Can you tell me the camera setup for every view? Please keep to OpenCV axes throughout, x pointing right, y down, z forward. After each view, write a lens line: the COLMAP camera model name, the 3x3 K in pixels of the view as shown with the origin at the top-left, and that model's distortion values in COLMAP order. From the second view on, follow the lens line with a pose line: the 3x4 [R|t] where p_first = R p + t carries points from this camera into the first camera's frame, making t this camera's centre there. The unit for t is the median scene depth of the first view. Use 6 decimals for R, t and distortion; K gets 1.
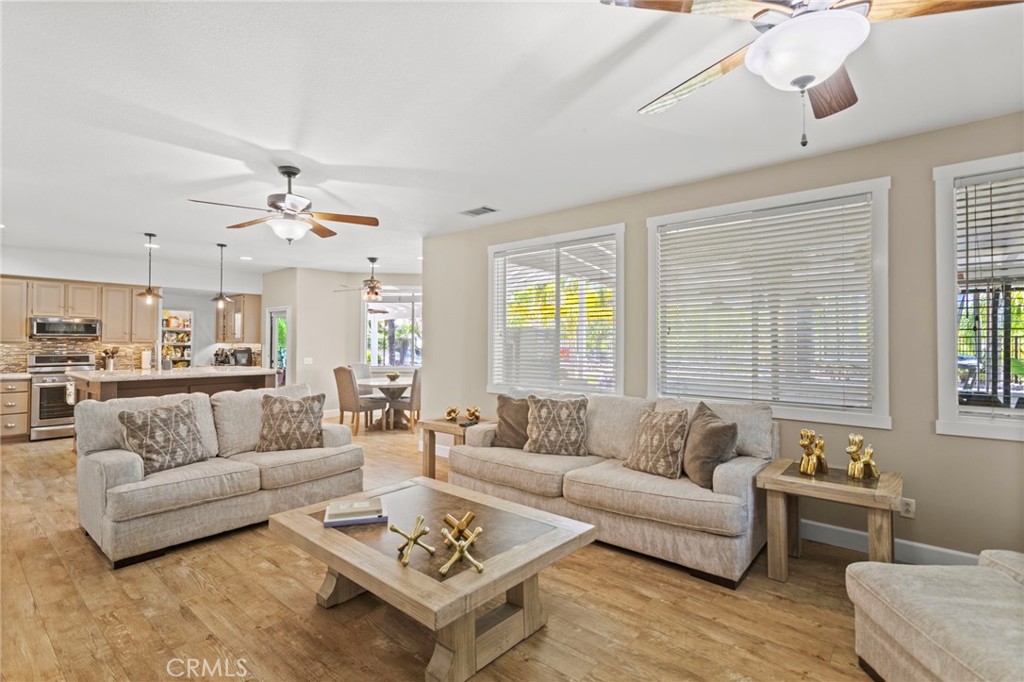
lens RADIAL K [[491.7, 0, 517.1], [0, 491.7, 334.9], [0, 0, 1]] dist [-0.002470, 0.000516]
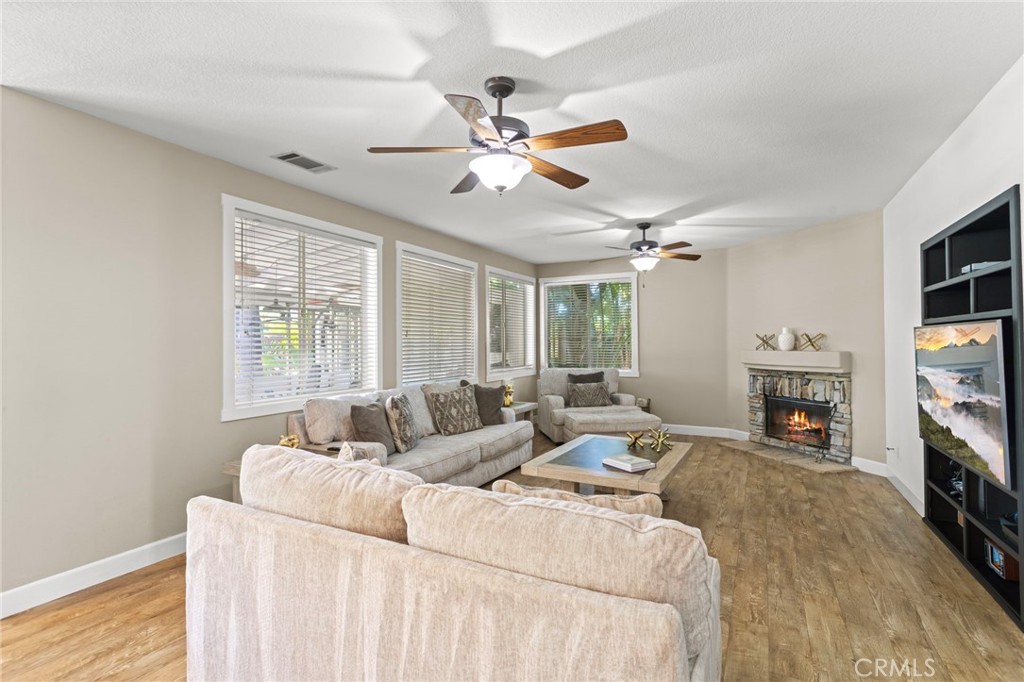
lens RADIAL K [[491.7, 0, 514.3], [0, 491.7, 344.5], [0, 0, 1]] dist [-0.002470, 0.000516]
pose [[-0.228692, -0.006751, 0.973475, -2.144400], [-0.008363, 0.999953, 0.004970, 0.024803], [-0.973463, -0.007004, -0.228738, 2.176463]]
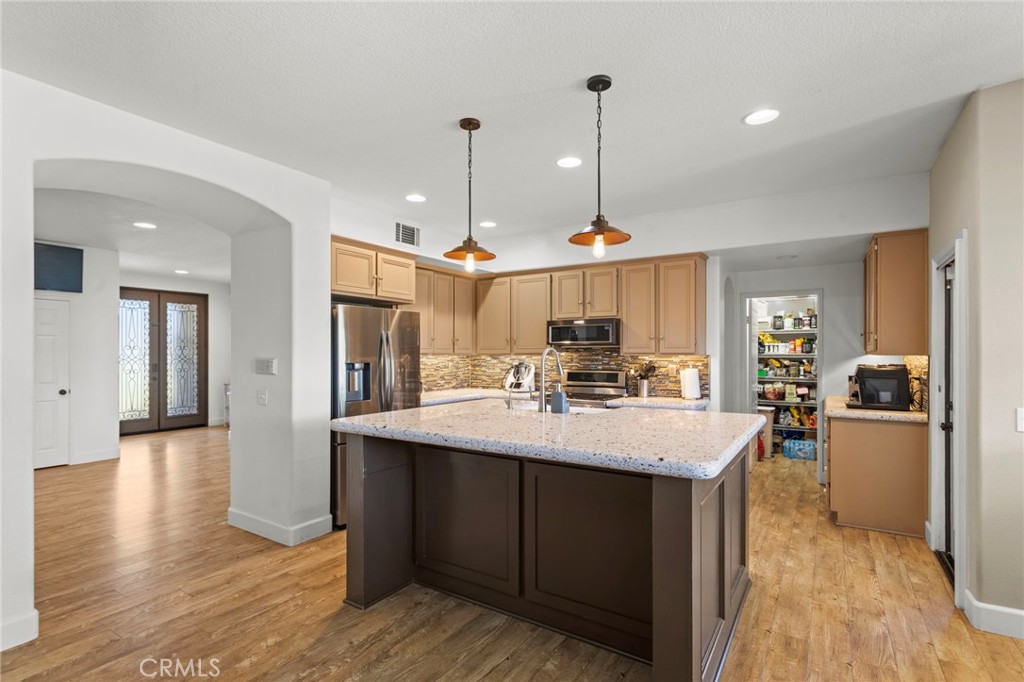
lens RADIAL K [[491.7, 0, 509.9], [0, 491.7, 346.4], [0, 0, 1]] dist [-0.002470, 0.000516]
pose [[0.139341, -0.019206, -0.990058, -0.178353], [0.015450, 0.999732, -0.017219, 0.011532], [0.990124, -0.012897, 0.139600, 0.587394]]
